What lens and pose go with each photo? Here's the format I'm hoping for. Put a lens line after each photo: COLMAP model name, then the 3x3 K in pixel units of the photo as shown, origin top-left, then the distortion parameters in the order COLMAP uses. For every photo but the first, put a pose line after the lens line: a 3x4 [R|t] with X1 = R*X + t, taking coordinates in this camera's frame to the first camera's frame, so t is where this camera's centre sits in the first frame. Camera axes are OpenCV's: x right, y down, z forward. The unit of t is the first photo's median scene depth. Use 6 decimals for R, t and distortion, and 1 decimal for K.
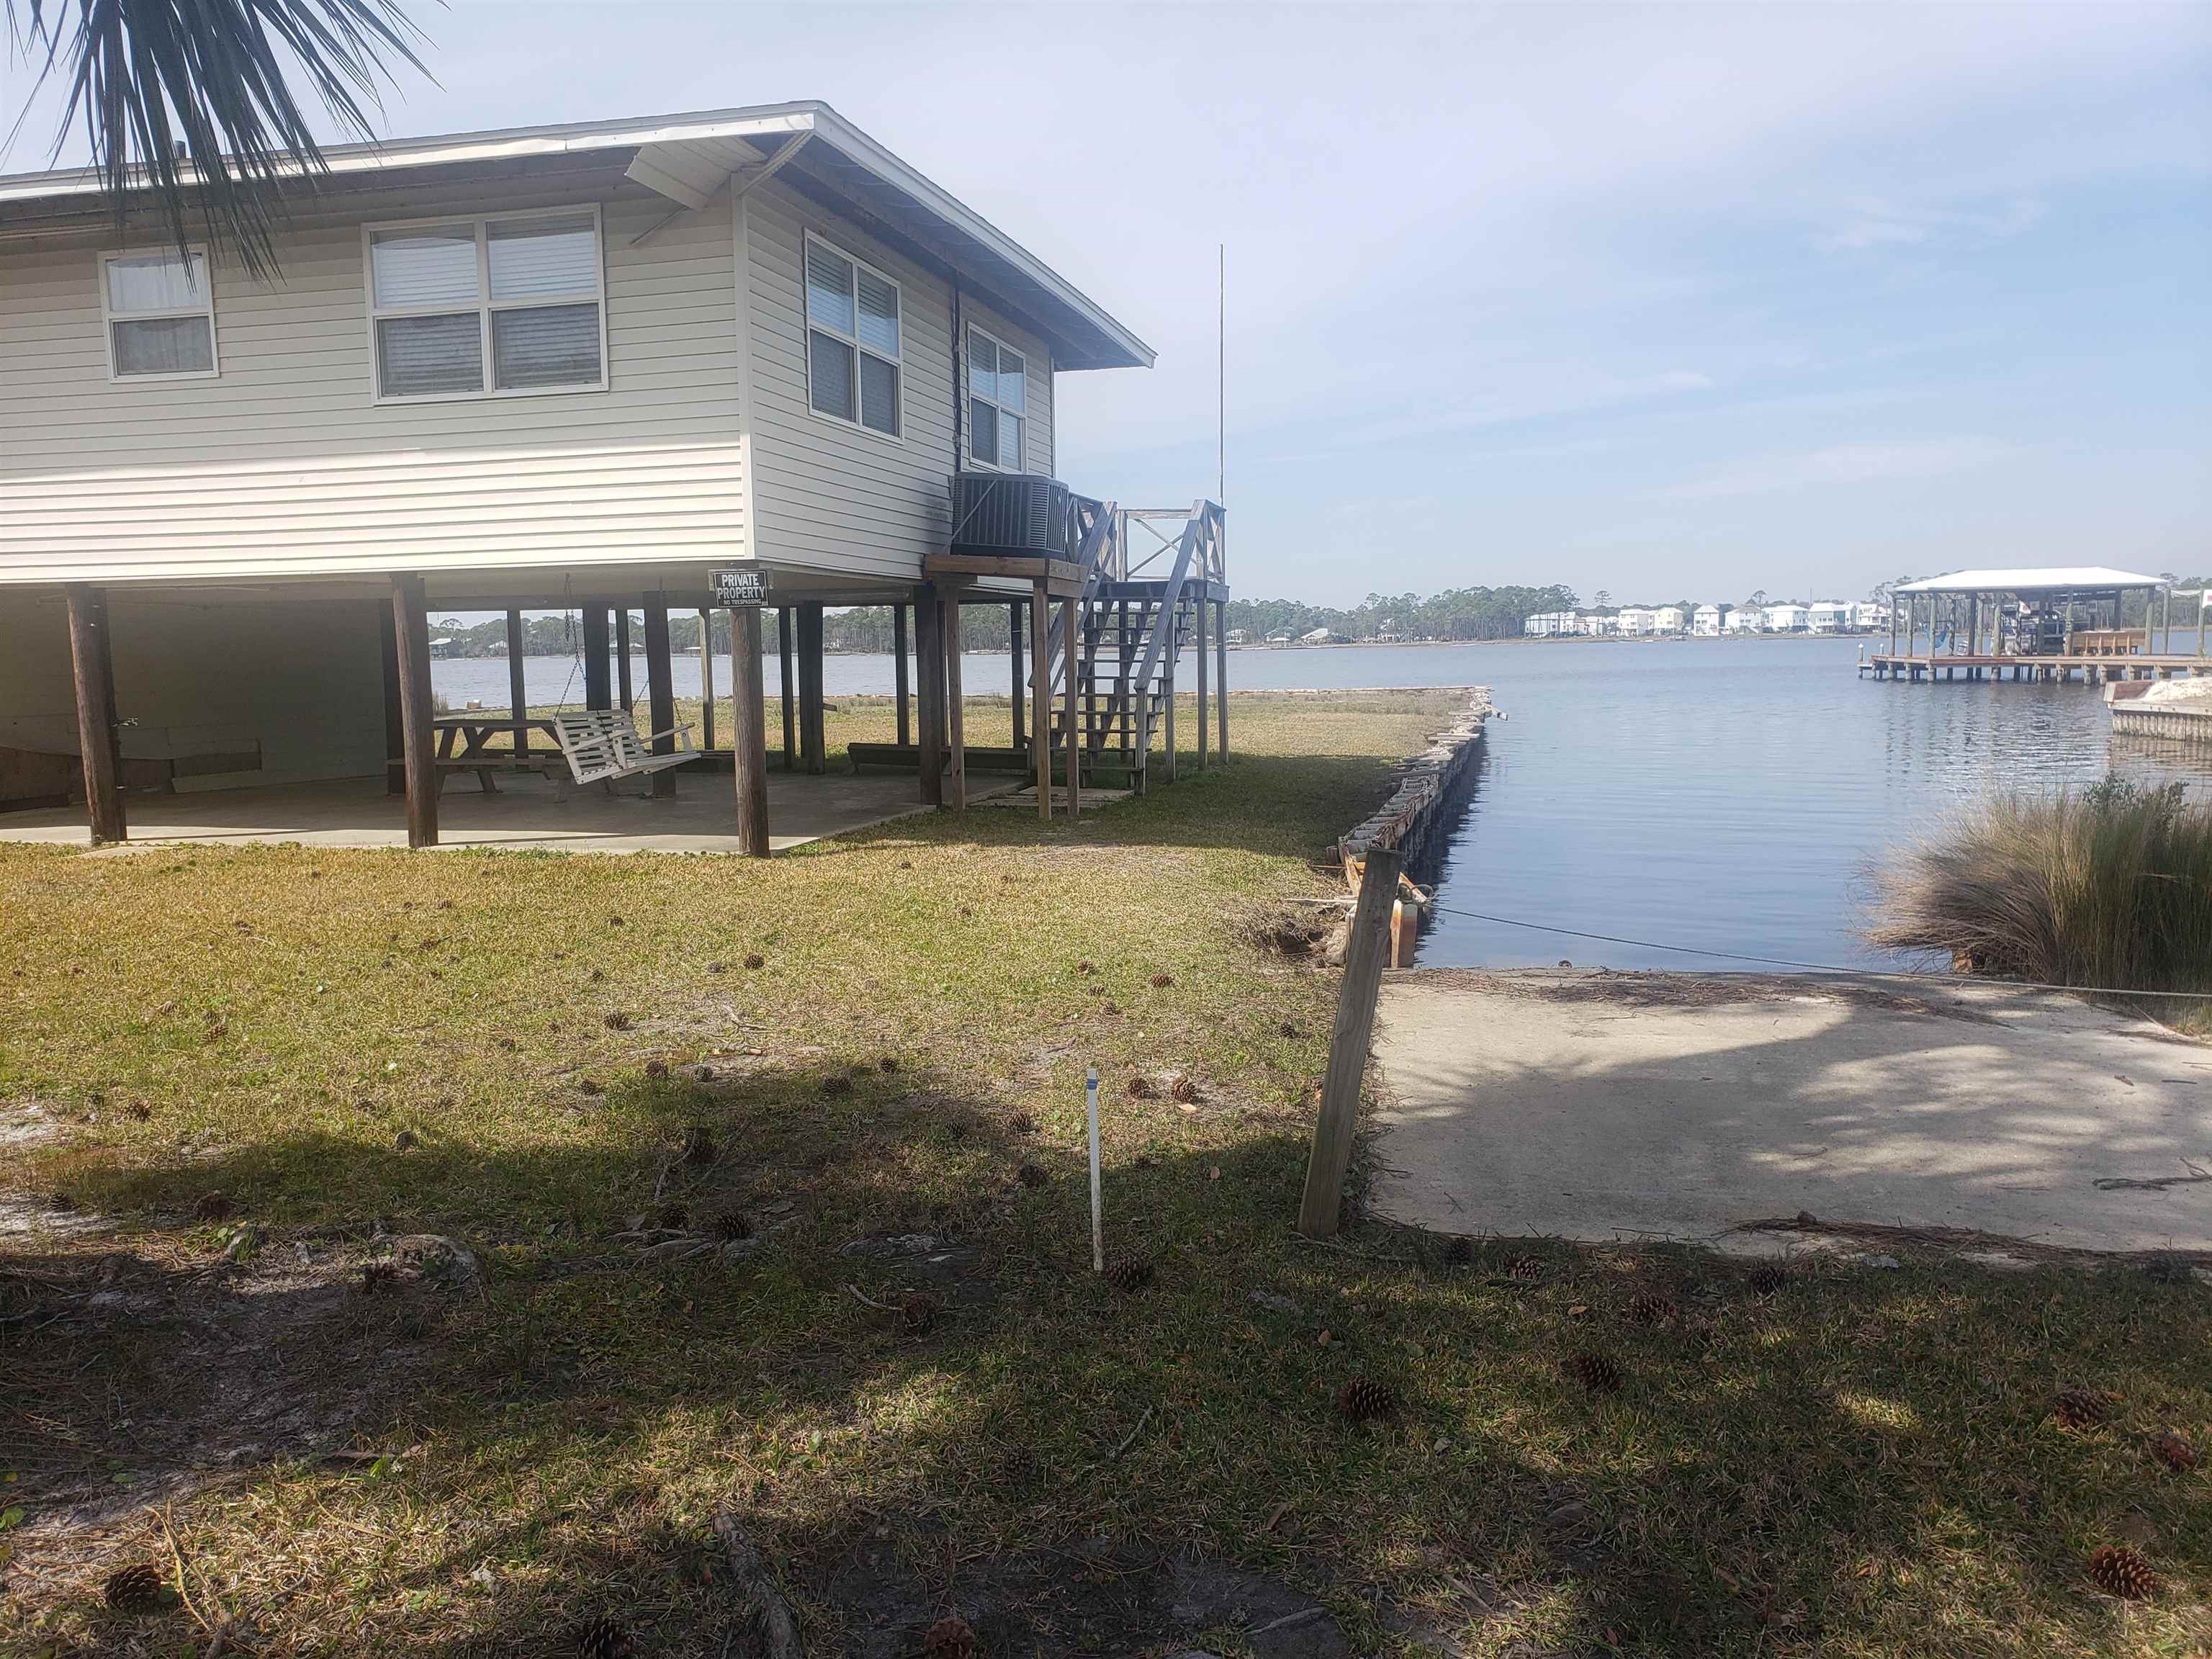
lens RADIAL K [[1694.2, 0, 1056.7], [0, 1694.2, 840.4], [0, 0, 1]] dist [0.015147, -0.002481]
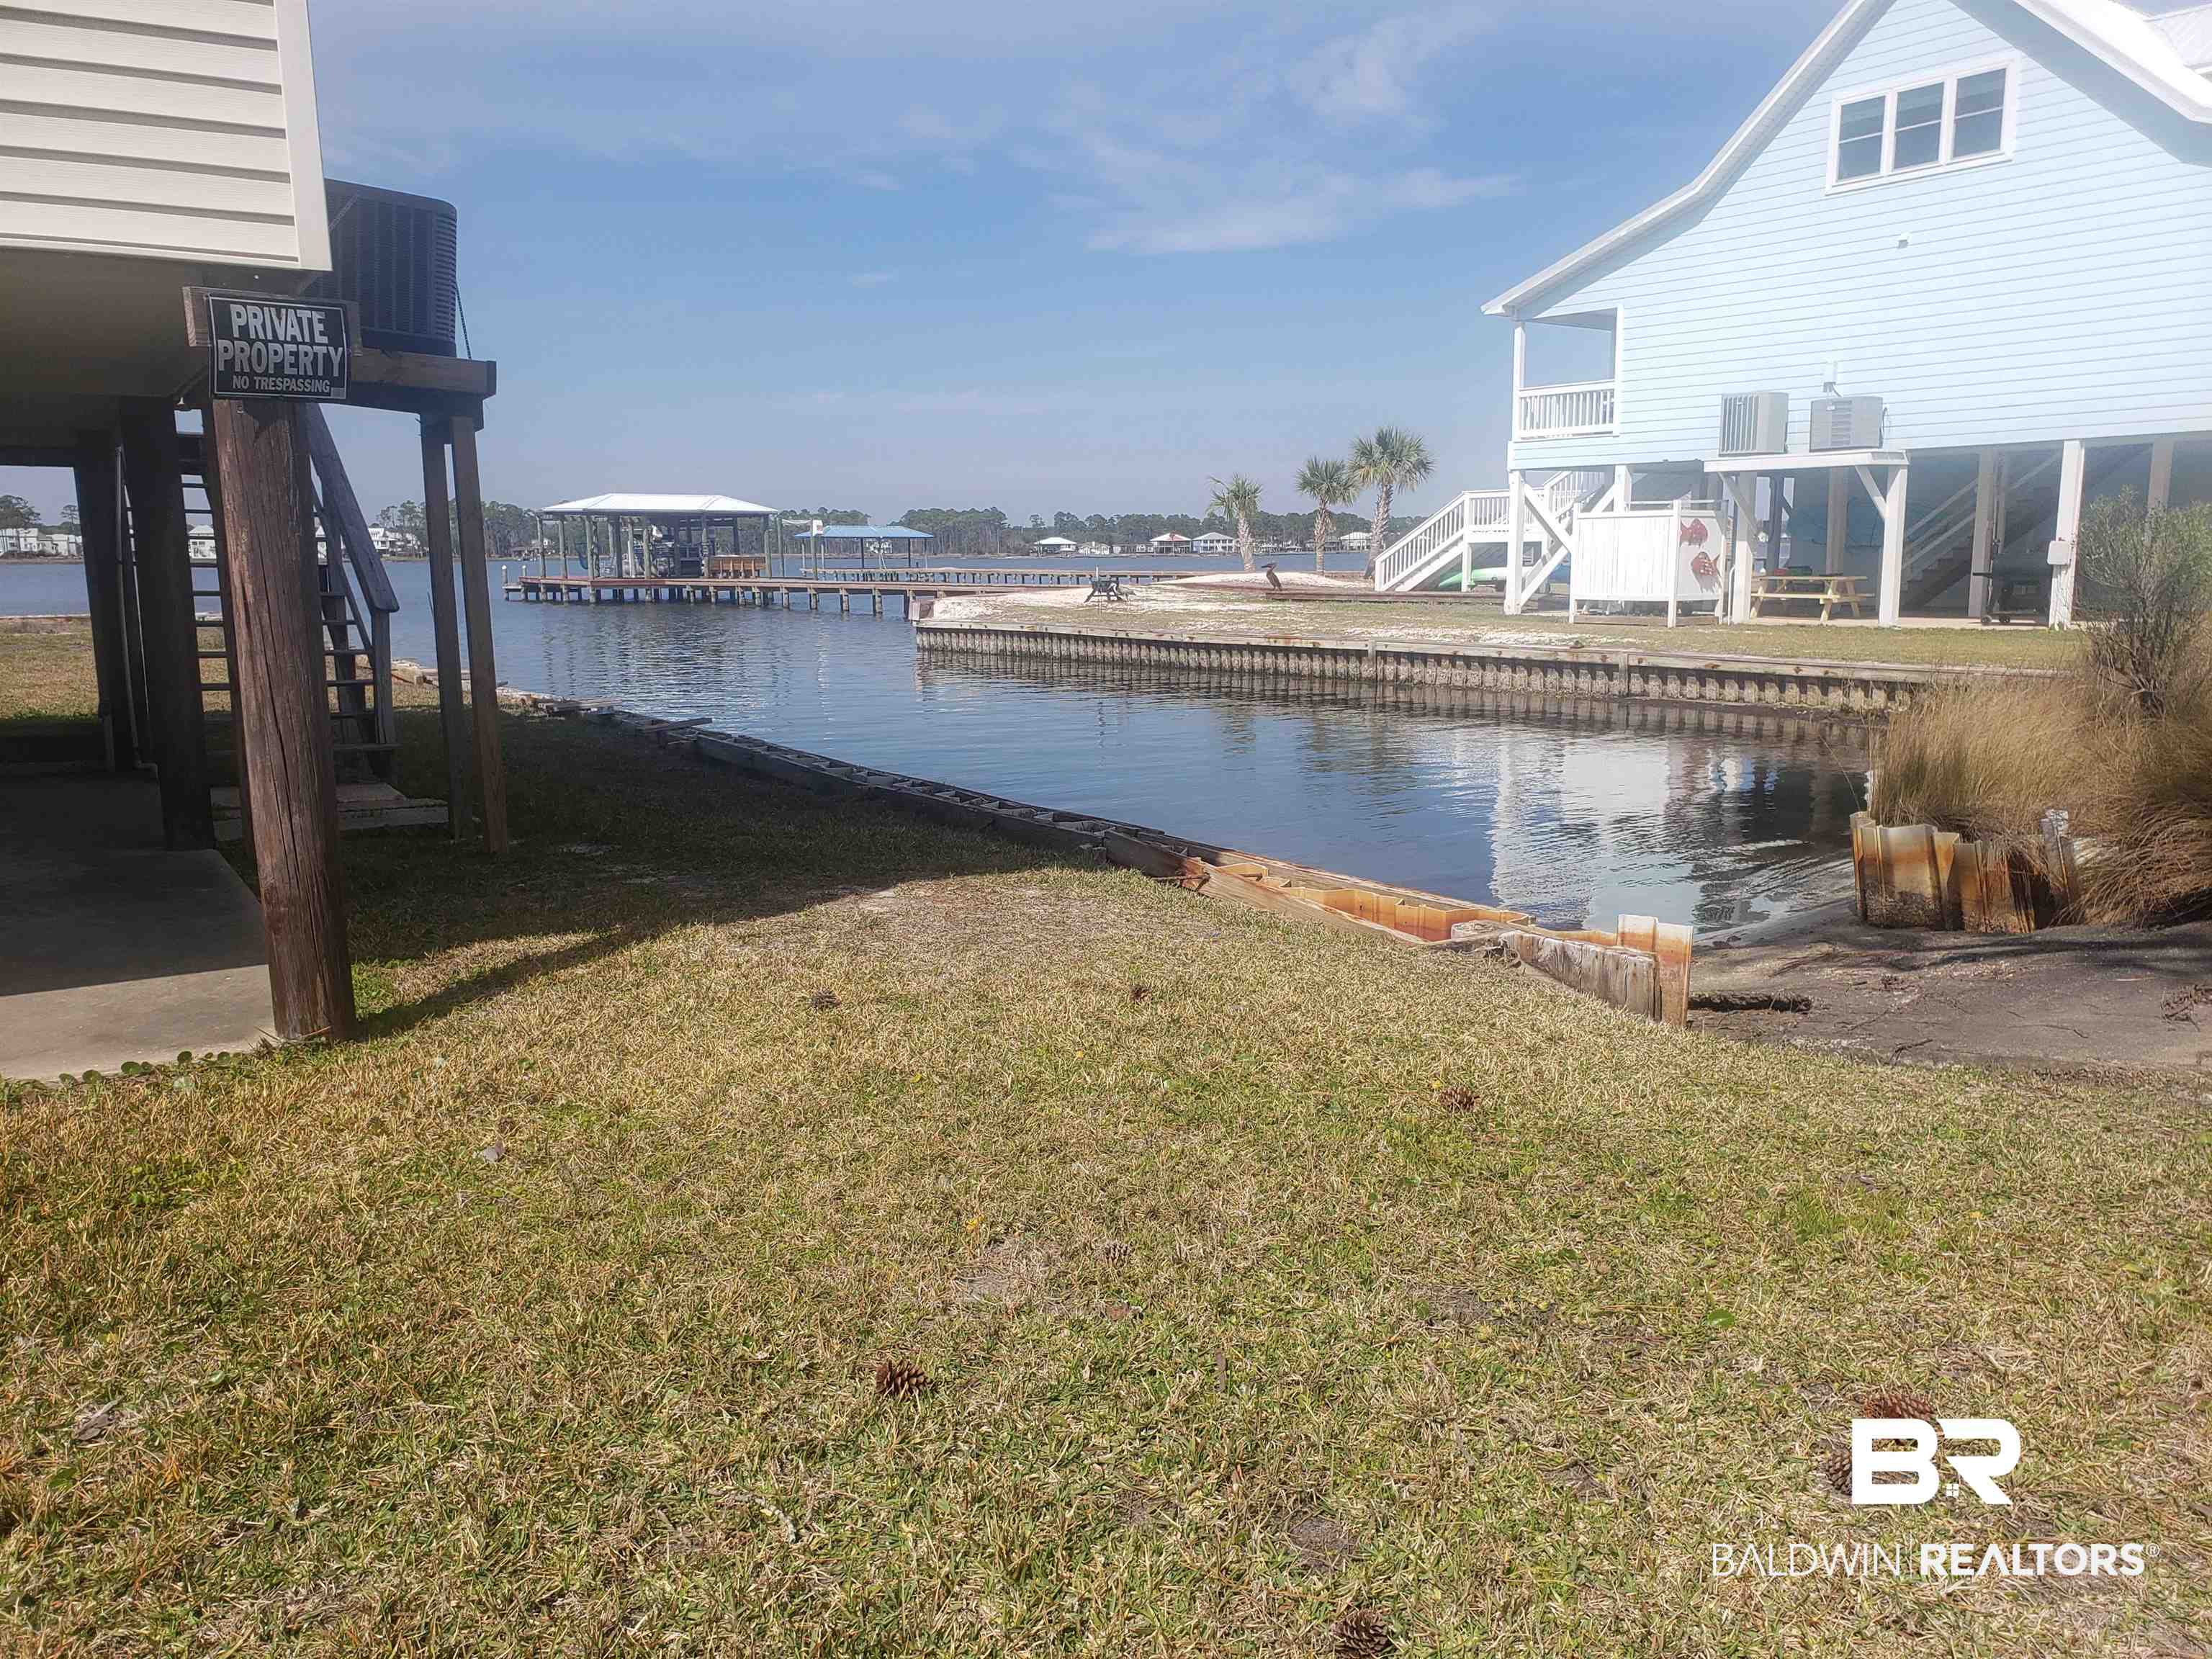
lens RADIAL K [[1710.0, 0, 1118.5], [0, 1710.0, 840.2], [0, 0, 1]] dist [0.132182, -0.225568]
pose [[0.663462, -0.112301, 0.739734, -0.048754], [0.082140, 0.993628, 0.077174, -0.007529], [-0.743688, 0.009560, 0.668459, 0.082707]]
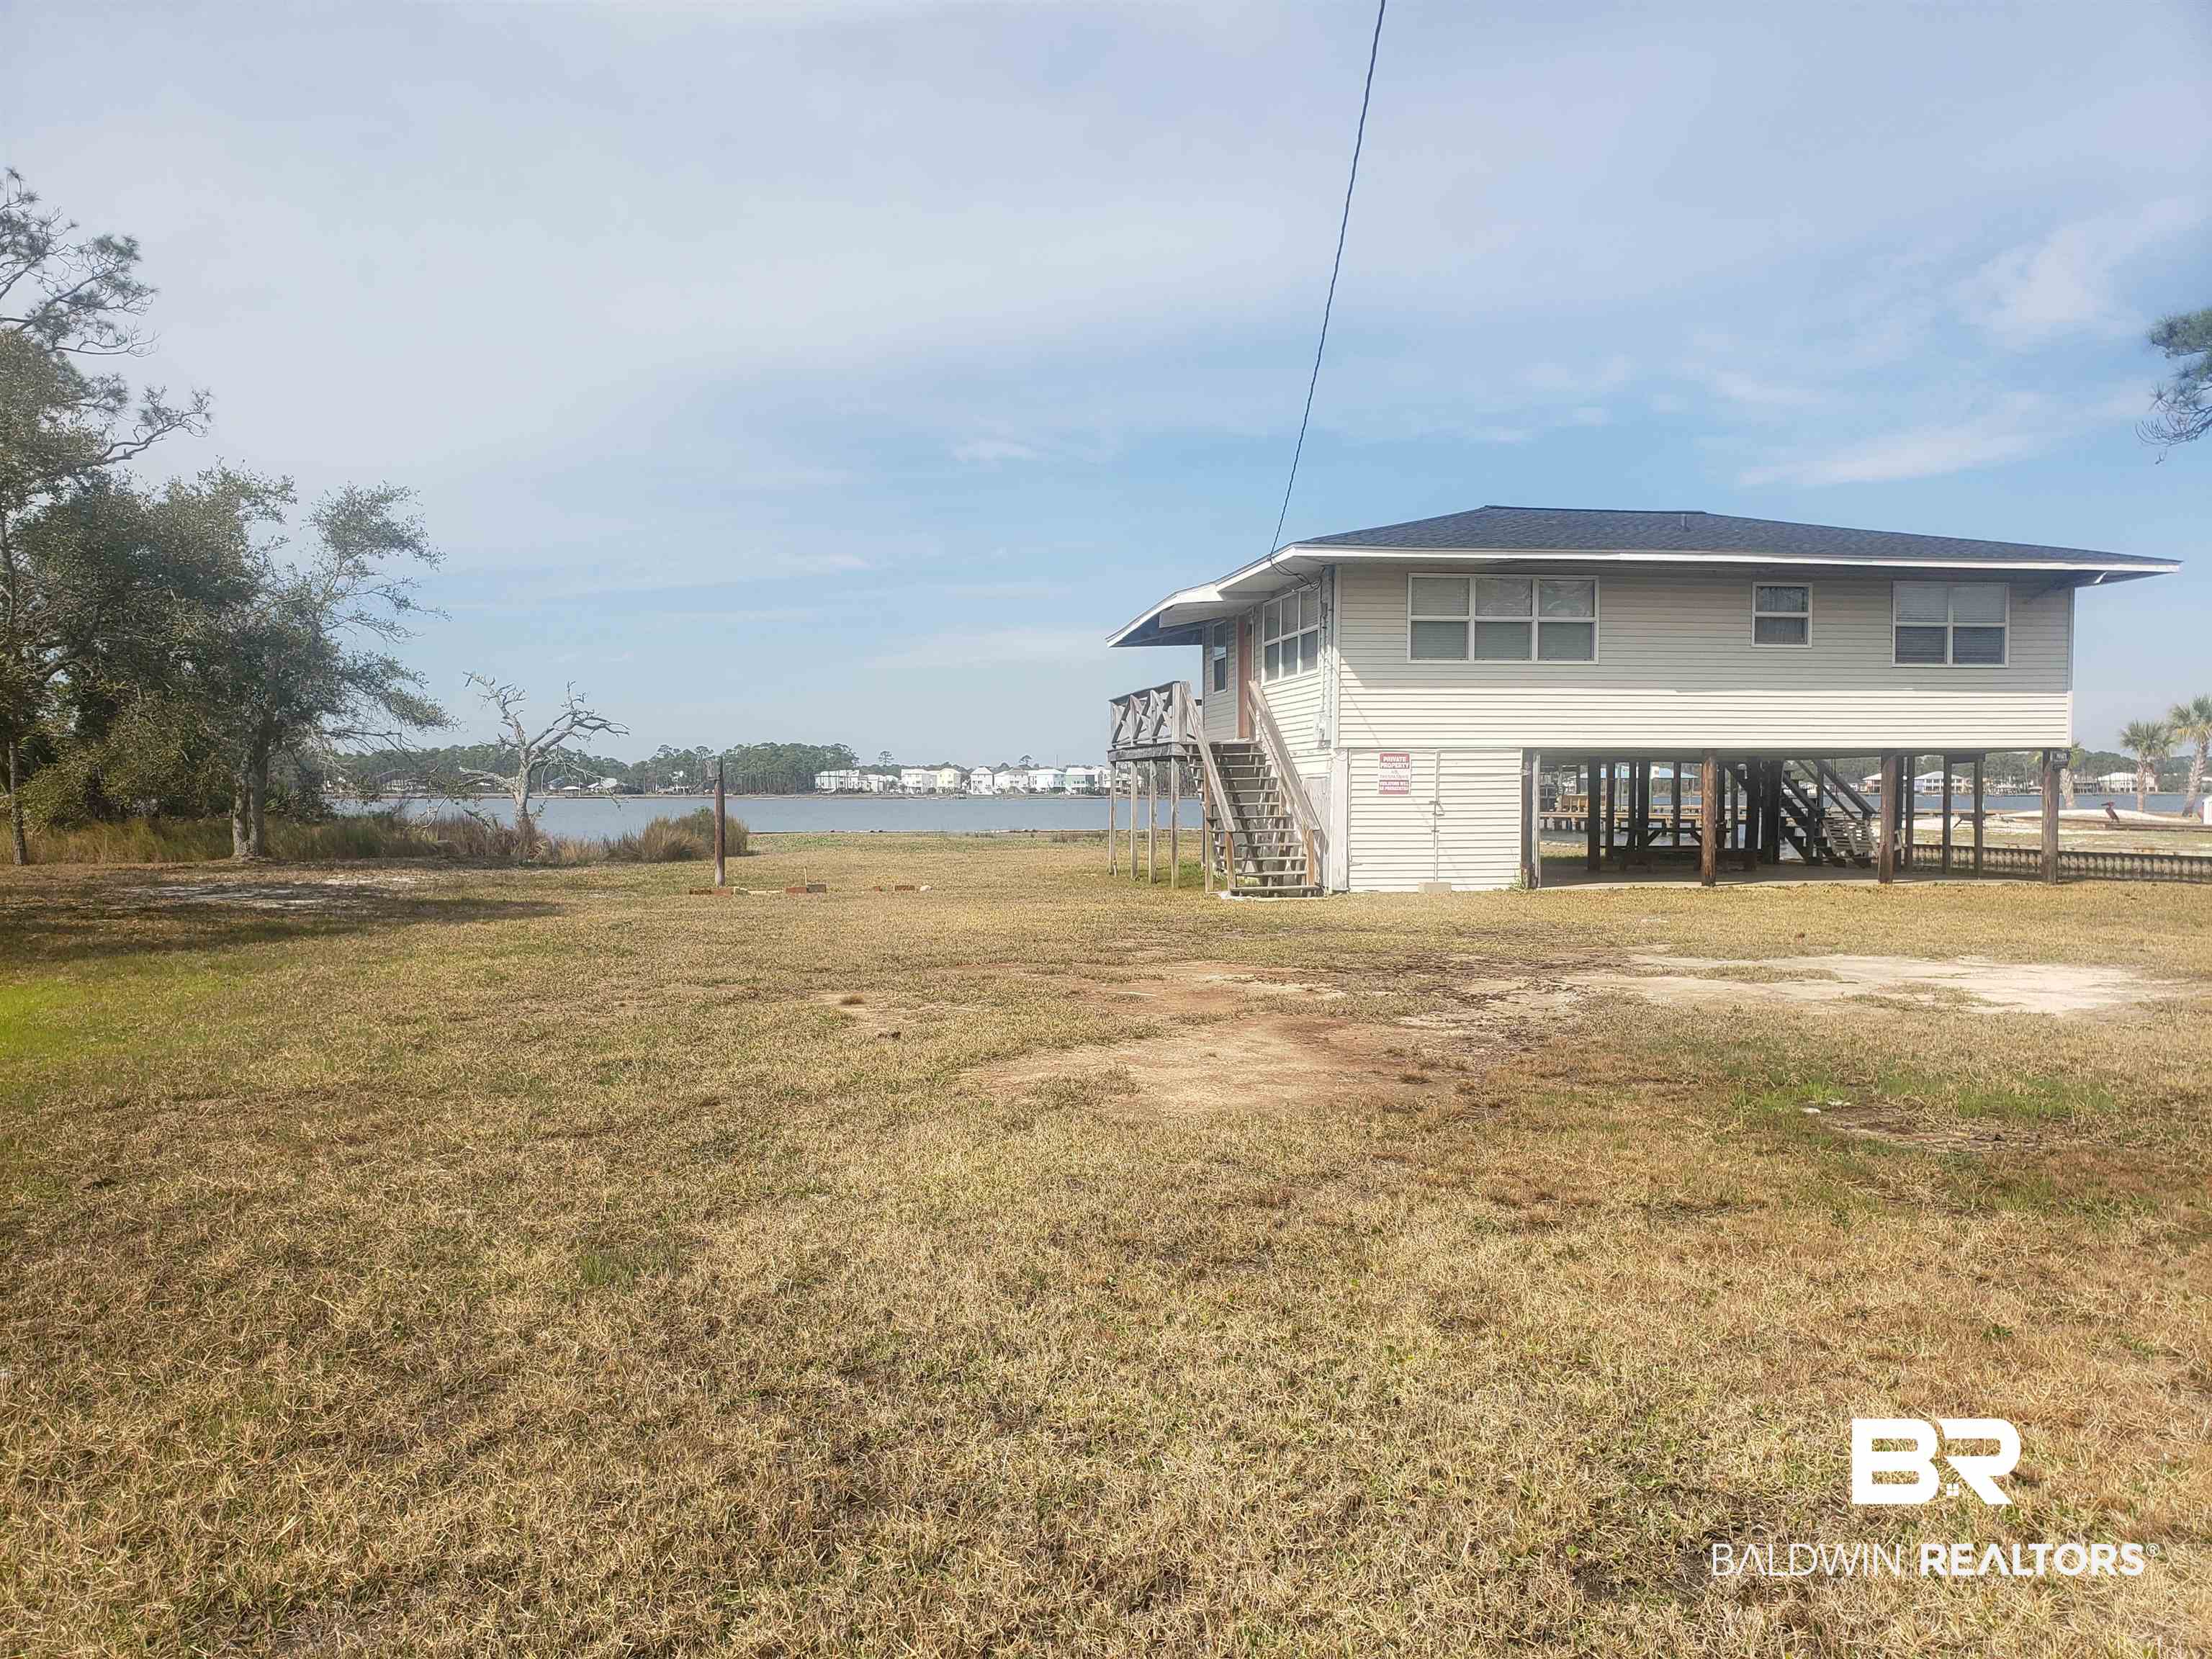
lens RADIAL K [[1672.6, 0, 1101.2], [0, 1672.6, 833.7], [0, 0, 1]] dist [0.058824, -0.001580]
pose [[0.902554, 0.005922, 0.430535, -0.301367], [0.034553, 0.995684, -0.086132, 0.011999], [-0.429187, 0.092615, 0.898455, -0.056327]]
